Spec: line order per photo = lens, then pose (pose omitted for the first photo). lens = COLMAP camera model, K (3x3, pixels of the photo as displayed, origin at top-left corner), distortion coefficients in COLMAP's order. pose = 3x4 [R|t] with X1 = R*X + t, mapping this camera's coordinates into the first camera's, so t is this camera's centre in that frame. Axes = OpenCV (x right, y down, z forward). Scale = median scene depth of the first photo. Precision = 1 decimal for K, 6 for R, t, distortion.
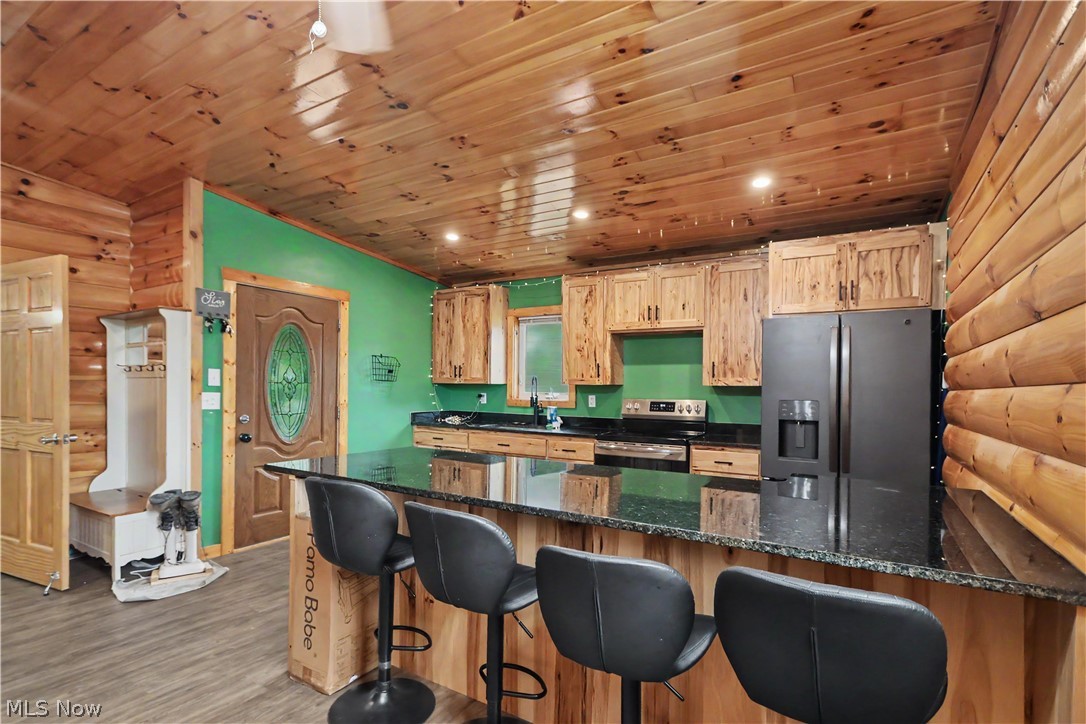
lens RADIAL K [[528.7, 0, 530.1], [0, 528.7, 385.1], [0, 0, 1]] dist [-0.003285, 0.000345]
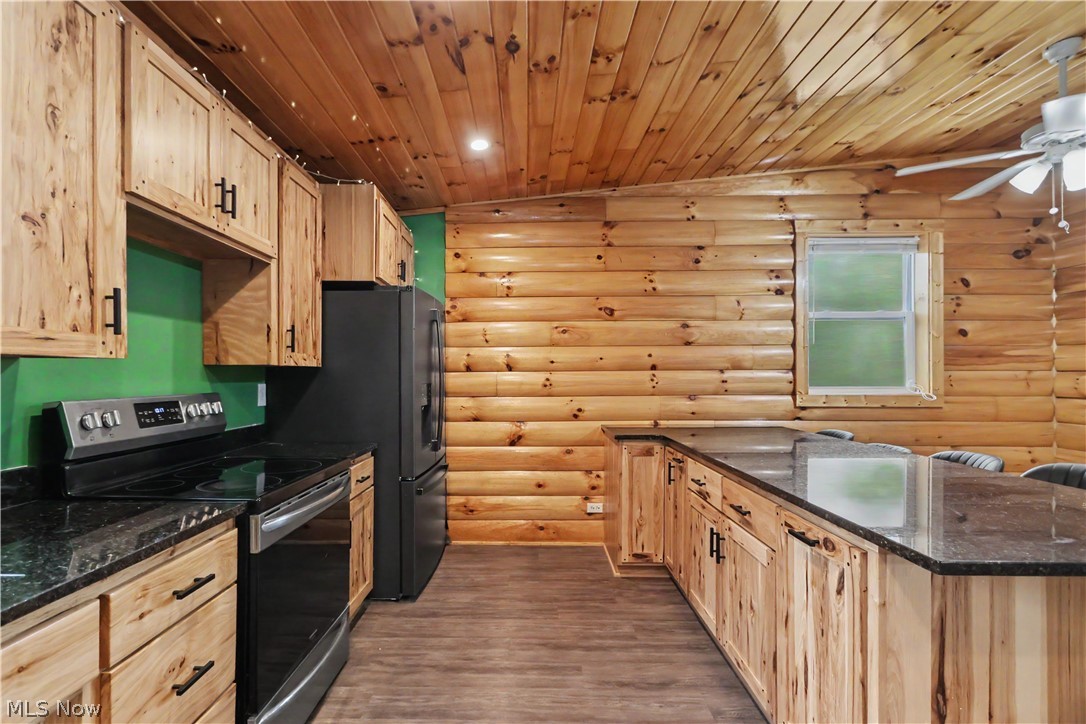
lens RADIAL K [[511.6, 0, 534.6], [0, 511.6, 378.2], [0, 0, 1]] dist [0.005416, 0.001583]
pose [[-0.526883, -0.018660, 0.849733, -0.255365], [-0.012405, 0.999821, 0.014265, 0.003758], [-0.849847, -0.003025, -0.527021, 0.964245]]
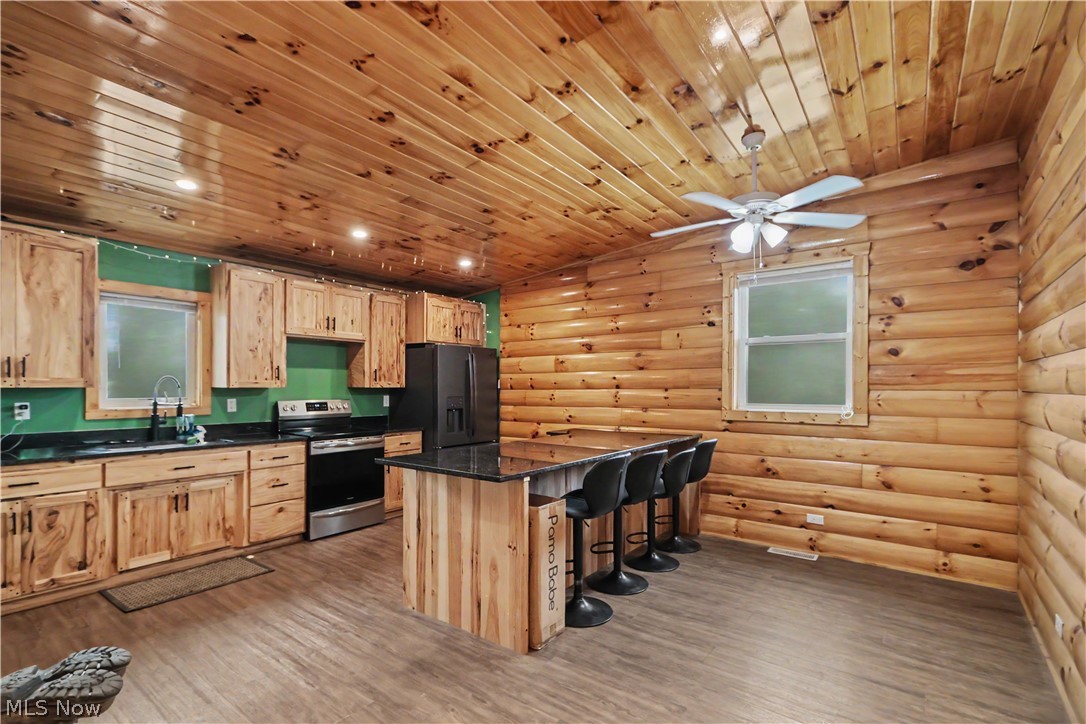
lens RADIAL K [[511.6, 0, 527.6], [0, 511.6, 386.2], [0, 0, 1]] dist [0.005416, 0.001583]
pose [[0.092859, -0.012974, 0.995595, -0.780650], [-0.005496, 0.999893, 0.013543, -0.018736], [-0.995664, -0.006730, 0.092778, 0.460272]]
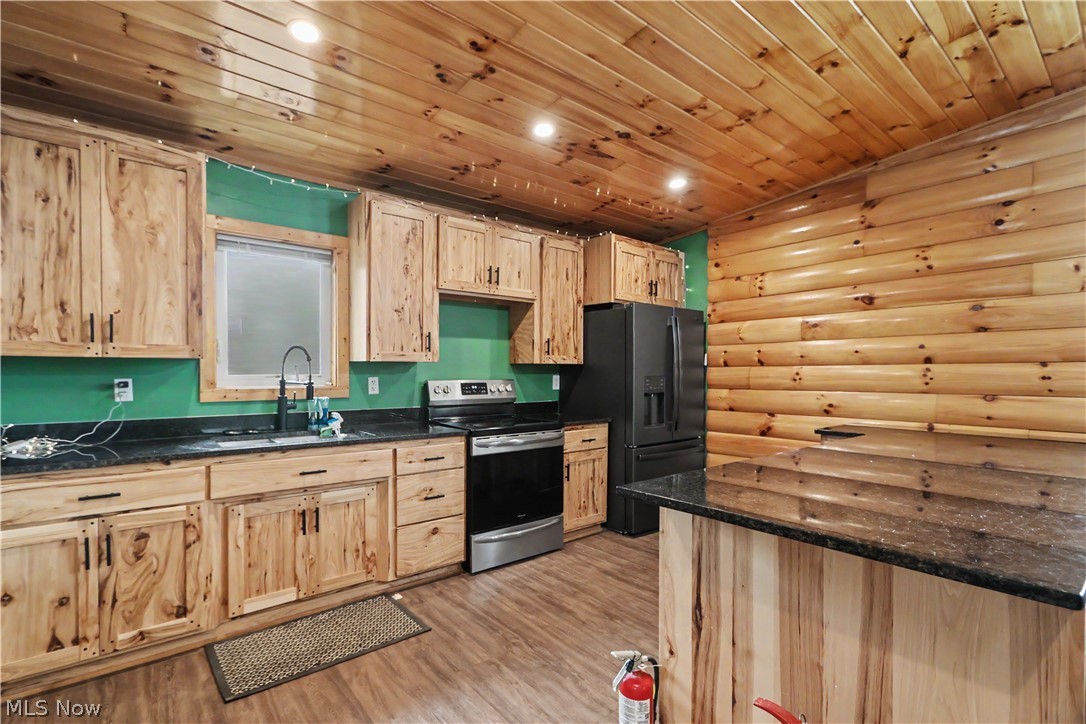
lens RADIAL K [[511.6, 0, 525.5], [0, 511.6, 378.4], [0, 0, 1]] dist [0.005416, 0.001583]
pose [[0.327202, -0.026781, 0.944575, -0.494995], [-0.002151, 0.999575, 0.029086, 0.001255], [-0.944952, -0.011549, 0.327005, 0.657351]]
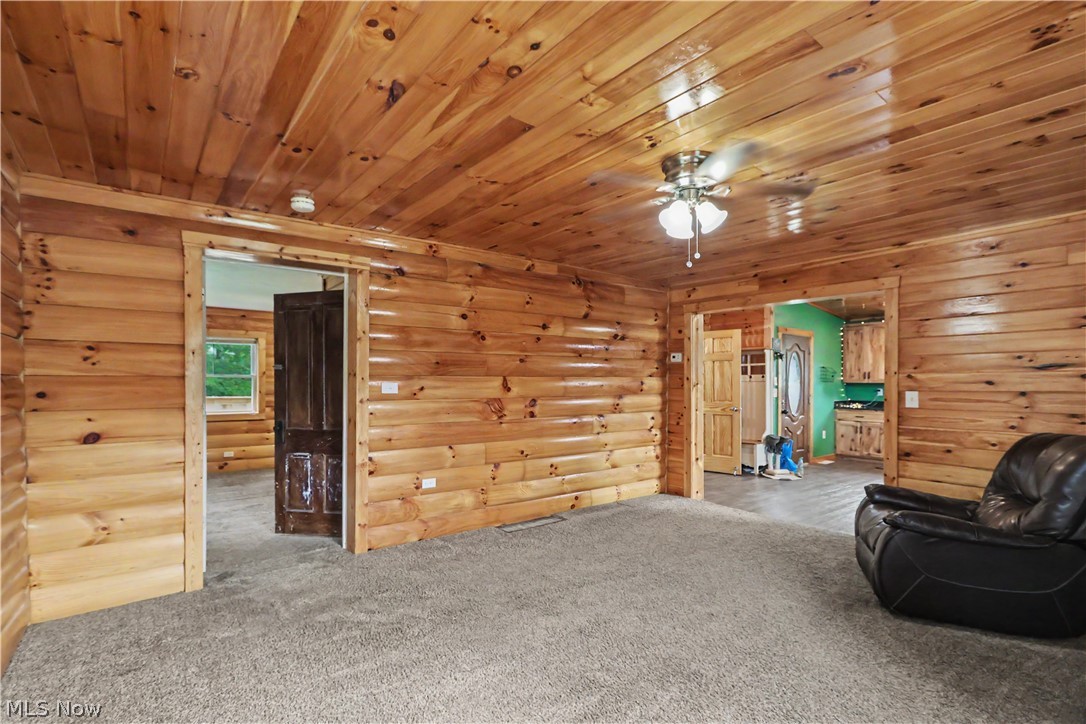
lens RADIAL K [[511.6, 0, 544.7], [0, 511.6, 383.2], [0, 0, 1]] dist [0.005416, 0.001583]
pose [[0.944352, -0.010233, -0.328778, -0.658261], [0.010770, 0.999942, -0.000186, -0.014546], [0.328760, -0.003365, 0.944407, -0.947820]]
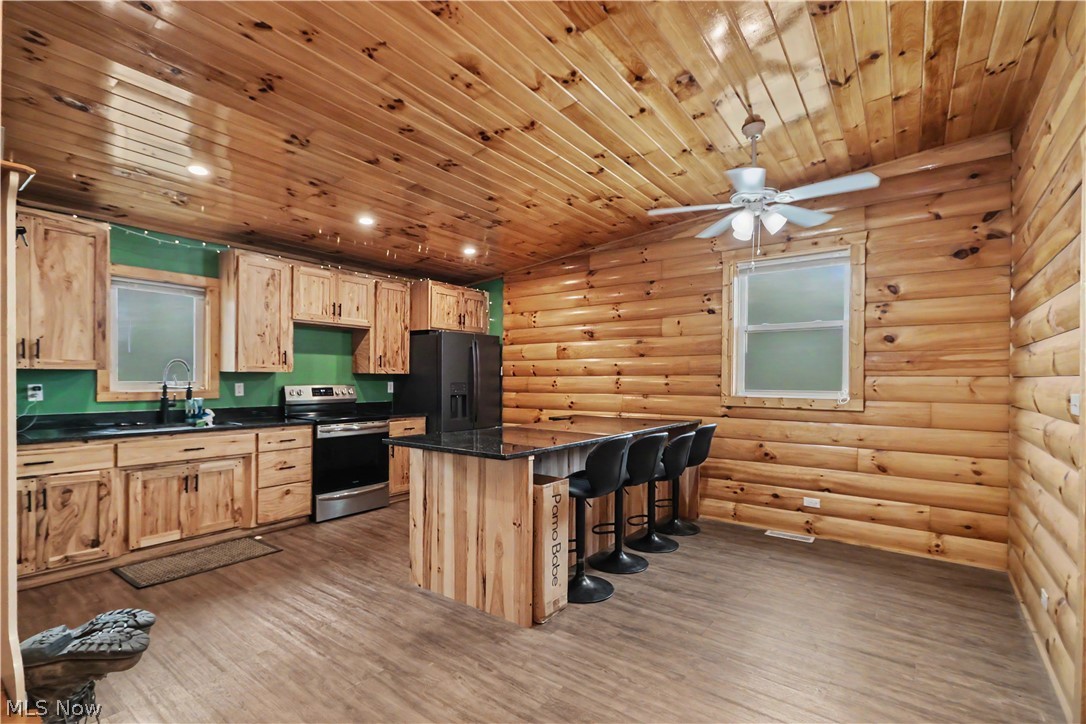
lens RADIAL K [[511.6, 0, 530.2], [0, 511.6, 380.2], [0, 0, 1]] dist [0.005416, 0.001583]
pose [[0.089049, -0.016577, 0.995889, -0.797144], [-0.009558, 0.999801, 0.017497, -0.006995], [-0.995981, -0.011077, 0.088873, 0.463599]]
